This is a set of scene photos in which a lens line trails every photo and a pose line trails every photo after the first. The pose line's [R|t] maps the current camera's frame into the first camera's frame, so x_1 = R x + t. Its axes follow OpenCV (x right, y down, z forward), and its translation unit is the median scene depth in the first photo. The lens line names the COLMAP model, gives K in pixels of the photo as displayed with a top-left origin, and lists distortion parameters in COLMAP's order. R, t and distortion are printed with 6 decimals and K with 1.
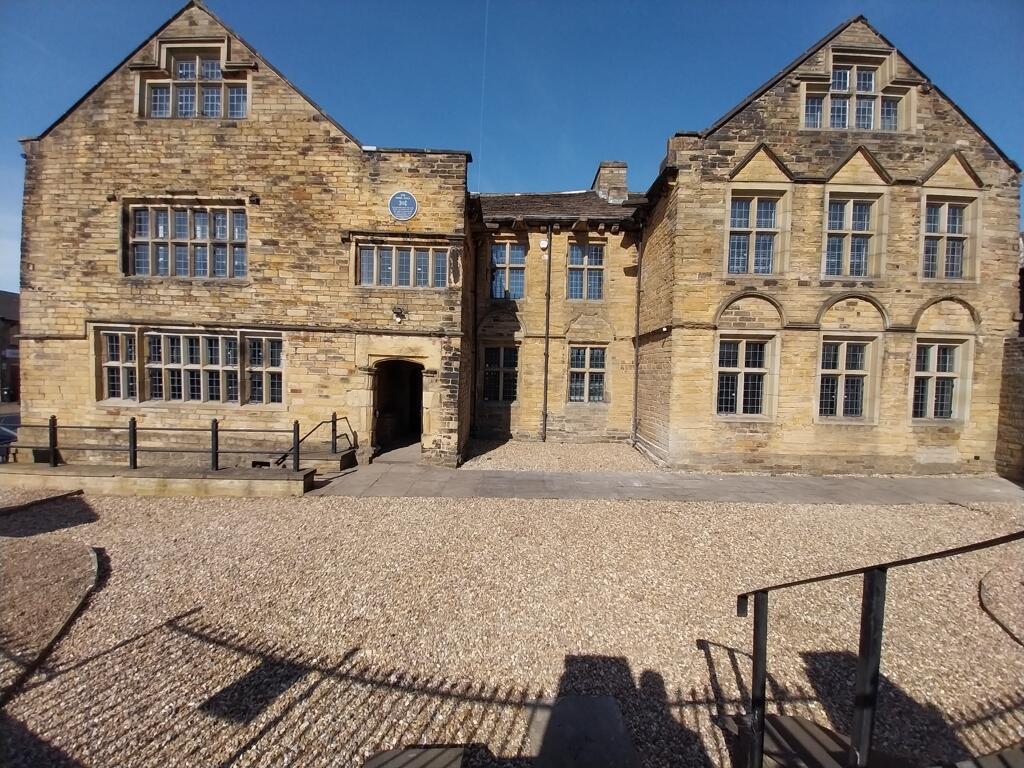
lens RADIAL K [[396.4, 0, 512.0], [0, 396.4, 384.0], [0, 0, 1]] dist [0.011376, -0.013140]
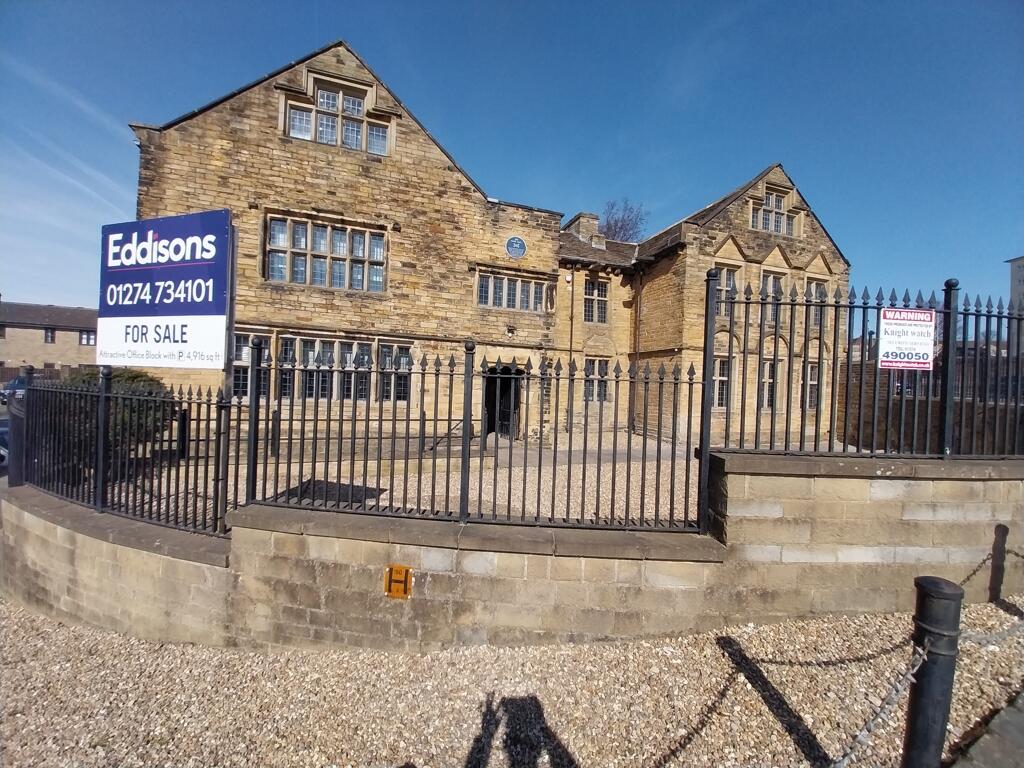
lens RADIAL K [[396.4, 0, 512.0], [0, 396.4, 384.0], [0, 0, 1]] dist [0.011376, -0.013140]
pose [[0.948565, 0.009562, 0.316438, -0.688102], [-0.003949, 0.999823, -0.018374, 0.019577], [-0.316558, 0.016179, 0.948435, -0.213917]]
